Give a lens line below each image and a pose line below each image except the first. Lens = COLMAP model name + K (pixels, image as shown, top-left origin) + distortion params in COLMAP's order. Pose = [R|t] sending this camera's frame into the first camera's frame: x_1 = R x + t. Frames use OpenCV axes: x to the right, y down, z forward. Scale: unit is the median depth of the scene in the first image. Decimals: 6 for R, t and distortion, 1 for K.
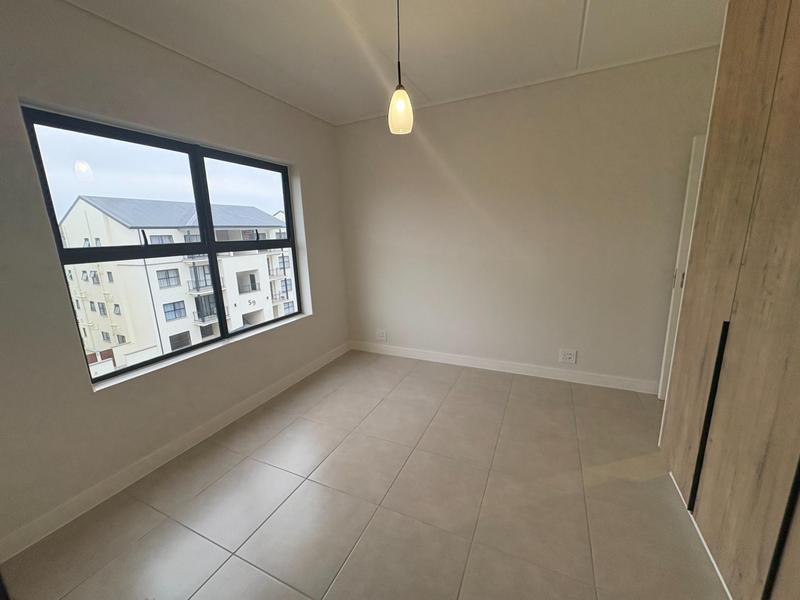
lens RADIAL K [[321.1, 0, 403.3], [0, 321.1, 297.3], [0, 0, 1]] dist [0.003095, 0.000436]
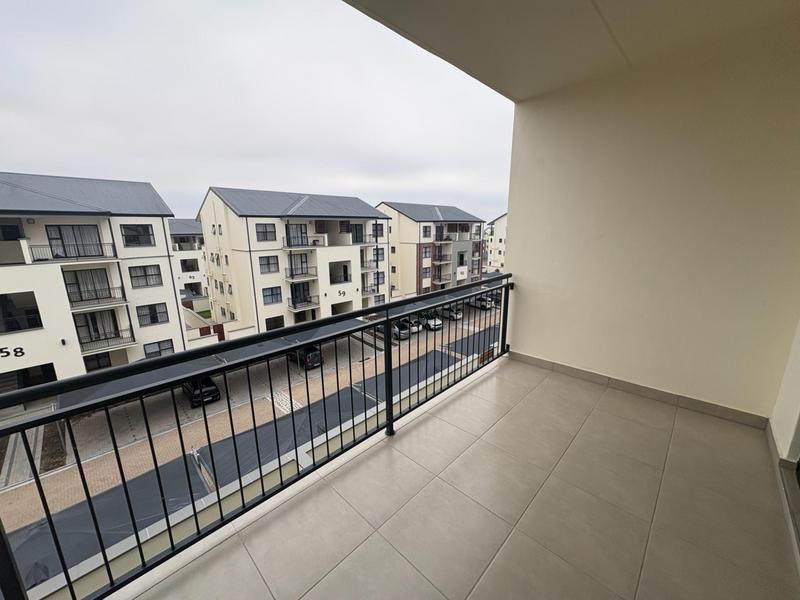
lens RADIAL K [[321.1, 0, 399.6], [0, 321.1, 297.1], [0, 0, 1]] dist [0.003095, 0.000436]
pose [[0.939759, 0.098526, -0.327331, 0.029868], [-0.092376, 0.995132, 0.034322, -0.026739], [0.329119, -0.002017, 0.944286, 0.133982]]
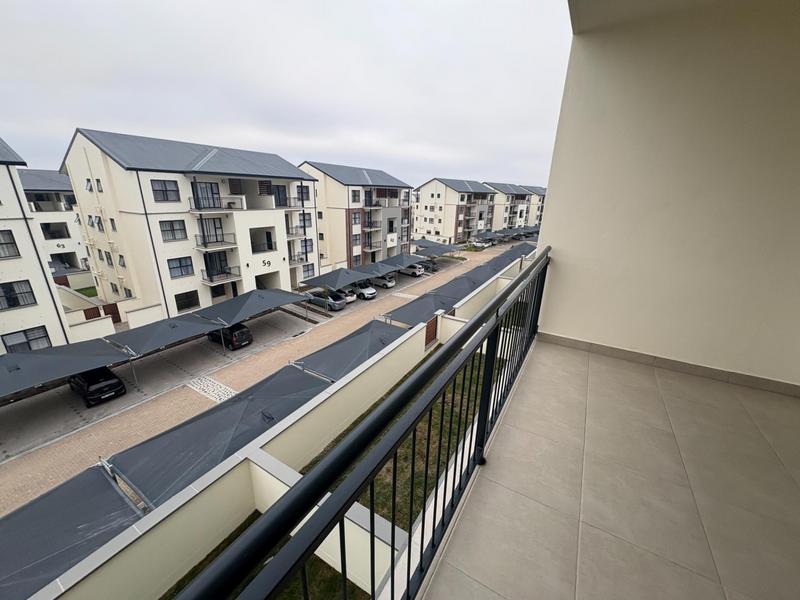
lens RADIAL K [[321.1, 0, 399.7], [0, 321.1, 297.2], [0, 0, 1]] dist [0.003095, 0.000436]
pose [[0.991971, 0.089575, -0.089278, -0.010727], [-0.079033, 0.990178, 0.115331, -0.027003], [0.098732, -0.107349, 0.989307, 0.150856]]
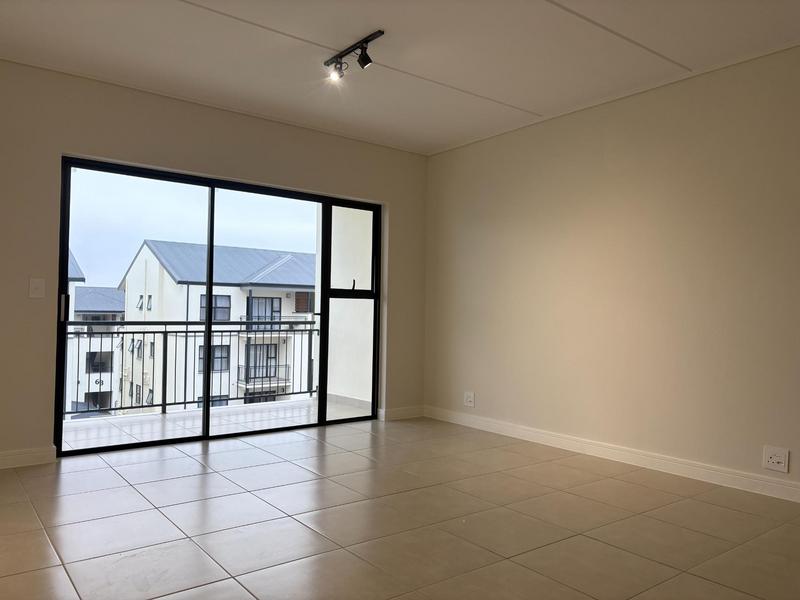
lens RADIAL K [[608.7, 0, 398.6], [0, 608.7, 297.3], [0, 0, 1]] dist [0.061564, -0.075959]
pose [[0.883211, 0.036987, -0.467515, 0.179076], [-0.139851, 0.972300, -0.187279, 0.001190], [0.447639, 0.230790, 0.863919, 0.049869]]
